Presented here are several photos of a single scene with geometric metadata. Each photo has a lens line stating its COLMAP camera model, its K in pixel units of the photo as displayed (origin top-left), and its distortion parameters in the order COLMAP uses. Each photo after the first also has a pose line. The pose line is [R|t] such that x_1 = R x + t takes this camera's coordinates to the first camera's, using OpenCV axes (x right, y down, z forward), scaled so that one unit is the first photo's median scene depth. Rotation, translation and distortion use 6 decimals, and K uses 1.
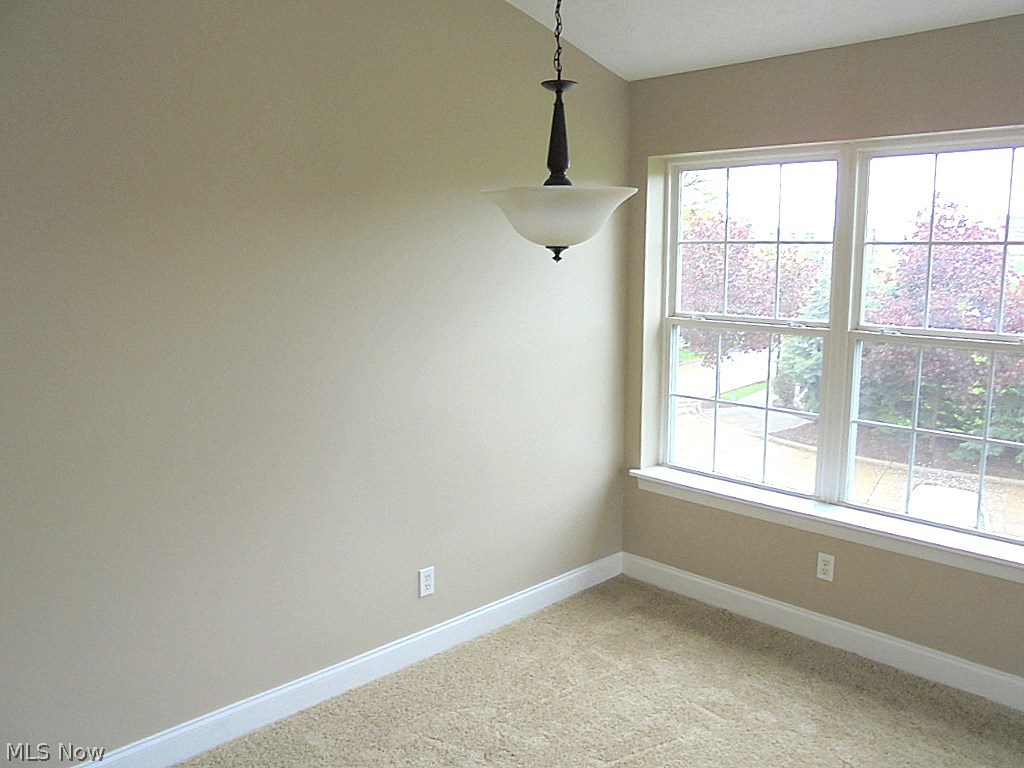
lens RADIAL K [[832.4, 0, 512.0], [0, 832.4, 384.0], [0, 0, 1]] dist [-0.152000, 0.143386]
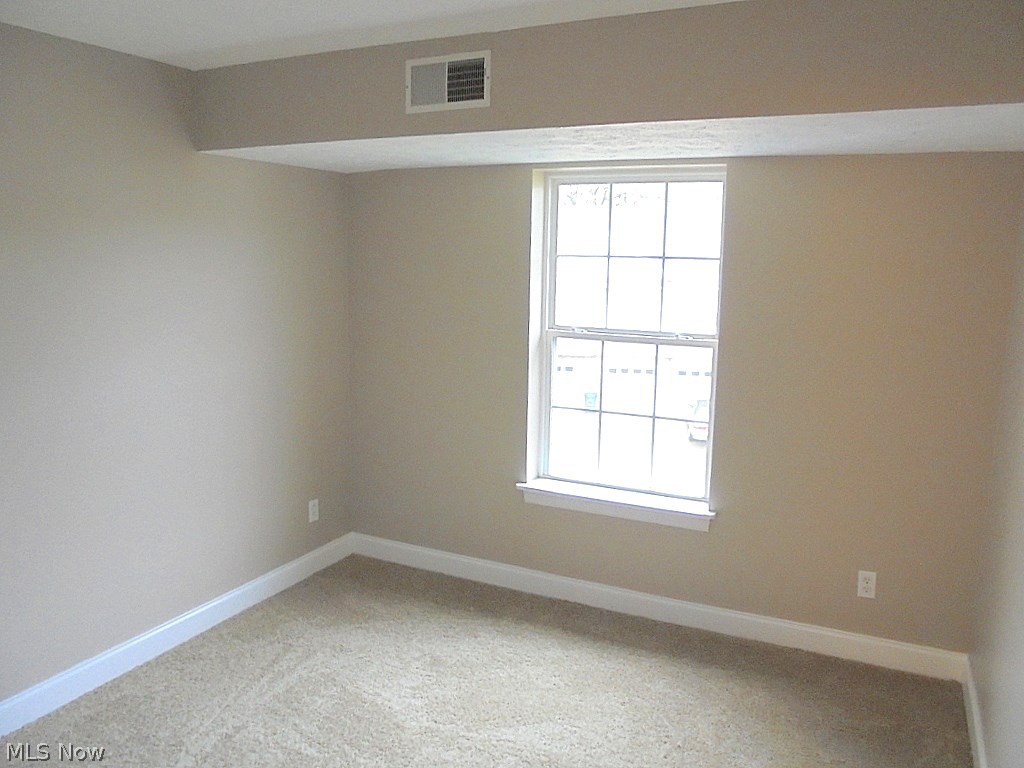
lens RADIAL K [[737.3, 0, 512.0], [0, 737.3, 384.0], [0, 0, 1]] dist [-0.118348, -0.000461]
pose [[0.932870, -0.038067, 0.358197, -0.174570], [0.035554, 0.999275, 0.013602, -0.028385], [-0.358455, 0.000046, 0.933547, 0.178587]]
